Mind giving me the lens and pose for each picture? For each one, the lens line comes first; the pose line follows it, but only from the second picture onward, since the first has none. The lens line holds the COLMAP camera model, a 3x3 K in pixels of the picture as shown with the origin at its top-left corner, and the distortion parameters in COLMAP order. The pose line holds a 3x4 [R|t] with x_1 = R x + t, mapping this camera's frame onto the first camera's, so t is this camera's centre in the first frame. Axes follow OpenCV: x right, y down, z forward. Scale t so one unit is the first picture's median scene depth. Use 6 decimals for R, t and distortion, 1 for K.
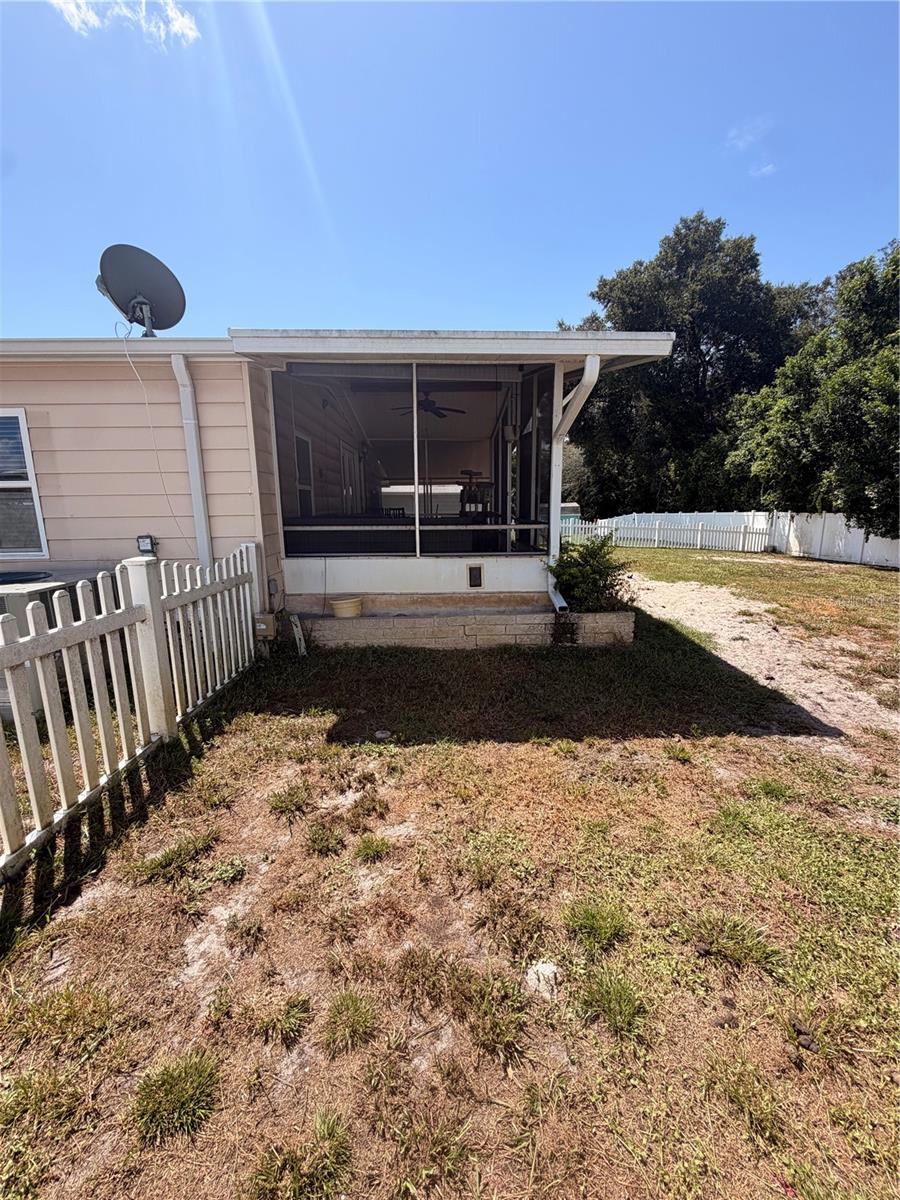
lens RADIAL K [[478.0, 0, 450.0], [0, 478.0, 600.0], [0, 0, 1]] dist [-0.001024, -0.000118]
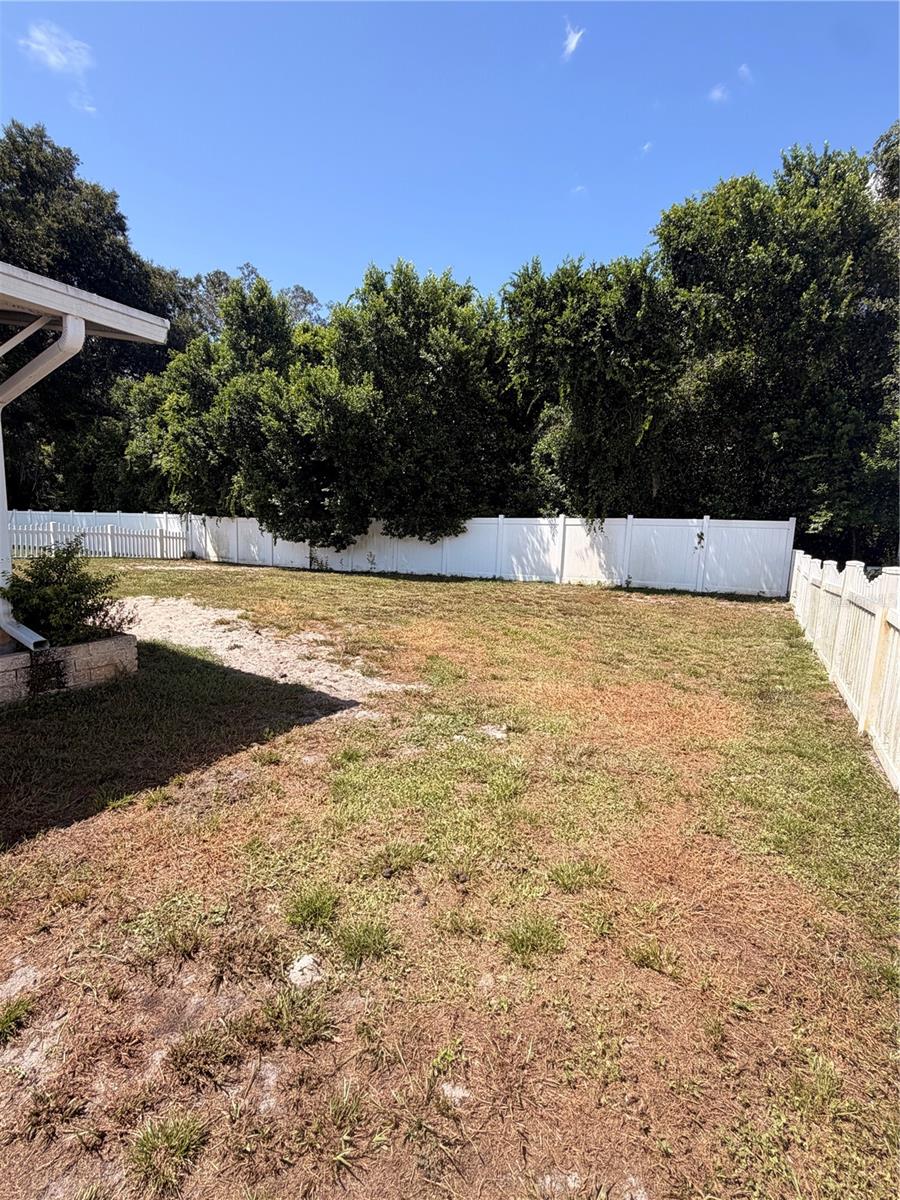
lens RADIAL K [[591.7, 0, 450.0], [0, 591.7, 600.0], [0, 0, 1]] dist [-0.004697, -0.000317]
pose [[0.503128, -0.094719, 0.859005, -0.266976], [0.123236, 0.991681, 0.037168, -0.006190], [-0.855380, 0.087160, 0.510615, 0.003048]]
